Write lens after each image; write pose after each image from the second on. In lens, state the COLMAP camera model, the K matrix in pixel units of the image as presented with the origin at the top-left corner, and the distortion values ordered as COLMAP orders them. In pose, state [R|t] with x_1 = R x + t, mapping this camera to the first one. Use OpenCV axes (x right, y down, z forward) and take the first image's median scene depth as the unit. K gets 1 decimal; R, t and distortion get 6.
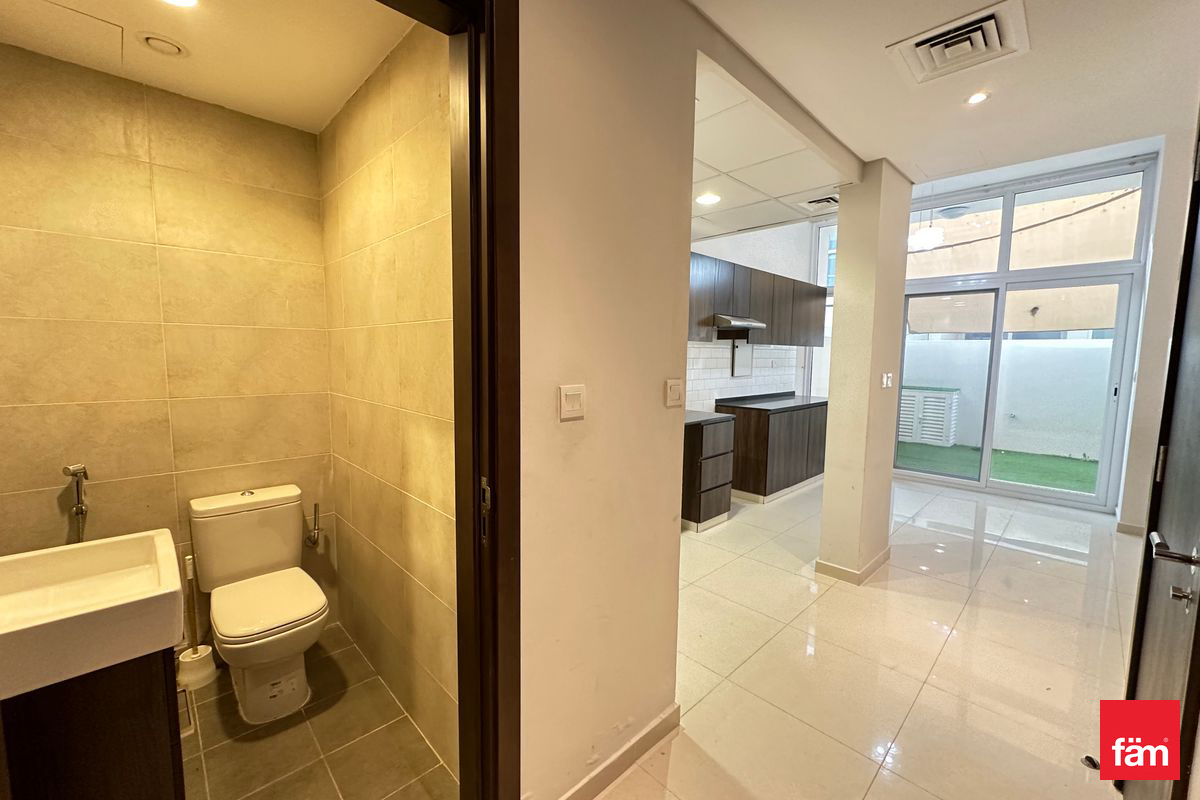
lens RADIAL K [[475.7, 0, 600.0], [0, 475.7, 400.0], [0, 0, 1]] dist [0.001091, -0.000015]
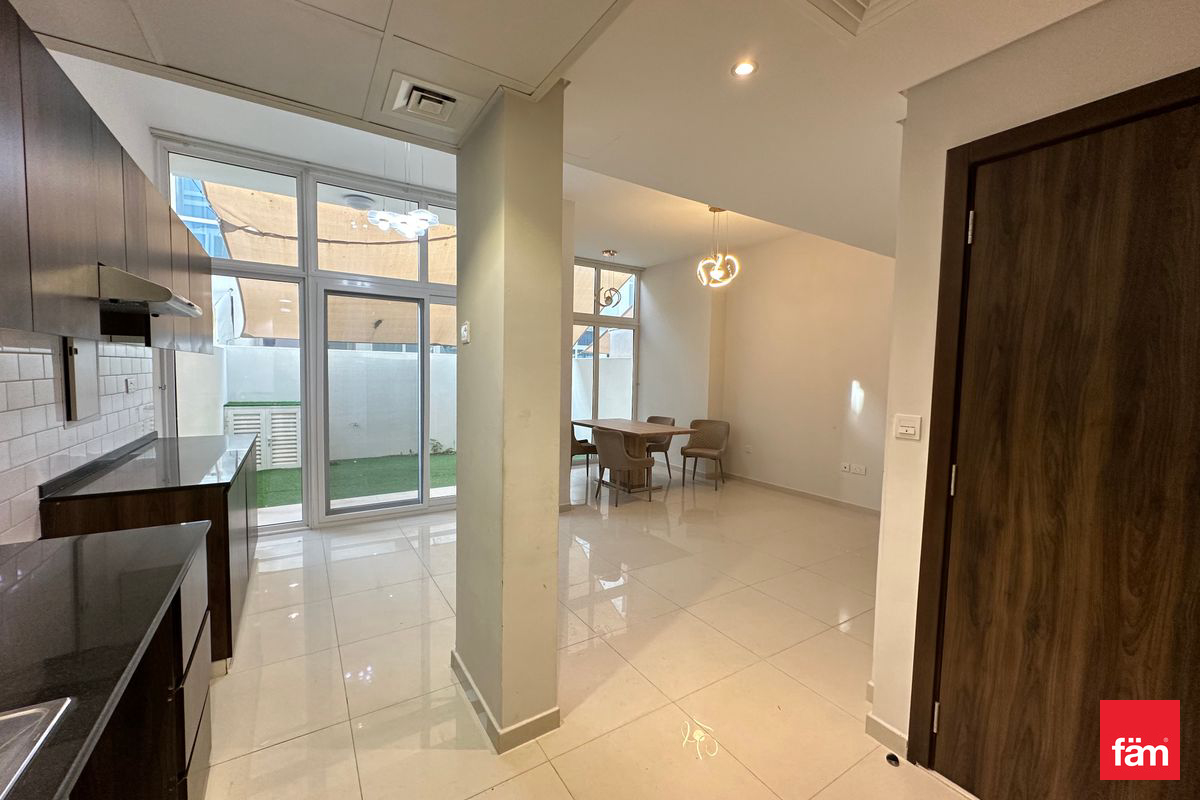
lens RADIAL K [[475.7, 0, 600.0], [0, 475.7, 400.0], [0, 0, 1]] dist [0.001091, -0.000015]
pose [[0.200726, -0.067149, 0.977344, -0.036402], [0.075068, 0.995769, 0.052997, -0.055794], [-0.976767, 0.062729, 0.204917, 0.459686]]
